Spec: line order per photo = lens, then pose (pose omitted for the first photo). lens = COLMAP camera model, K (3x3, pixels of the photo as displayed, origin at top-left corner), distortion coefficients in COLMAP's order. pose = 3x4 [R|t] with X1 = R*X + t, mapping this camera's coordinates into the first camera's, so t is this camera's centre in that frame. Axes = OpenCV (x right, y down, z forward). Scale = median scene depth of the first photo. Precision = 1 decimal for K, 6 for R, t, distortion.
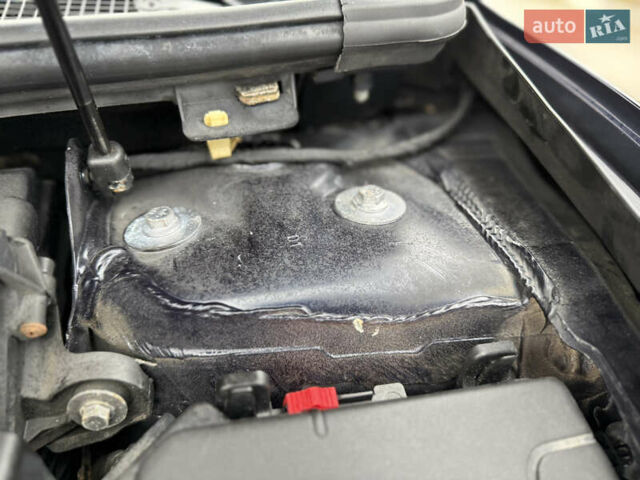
lens RADIAL K [[451.0, 0, 319.6], [0, 451.0, 237.0], [0, 0, 1]] dist [0.030761, -0.039574]
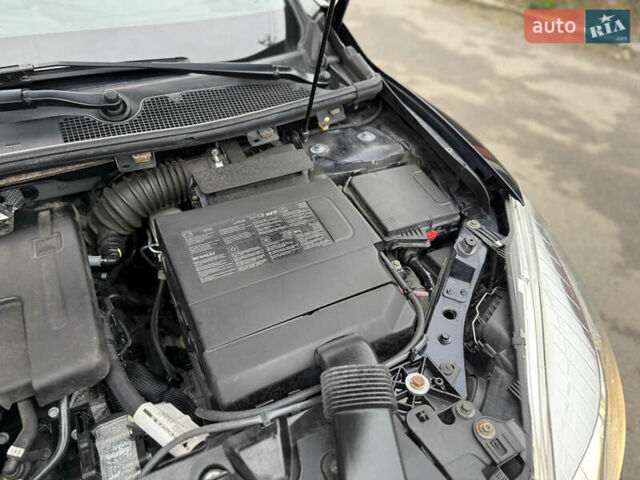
lens RADIAL K [[451.0, 0, 319.4], [0, 451.0, 241.7], [0, 0, 1]] dist [0.030761, -0.039574]
pose [[0.960994, -0.186864, 0.203895, -1.225076], [0.177709, 0.982097, 0.062488, 0.497526], [-0.211922, -0.023817, 0.976996, -2.703153]]
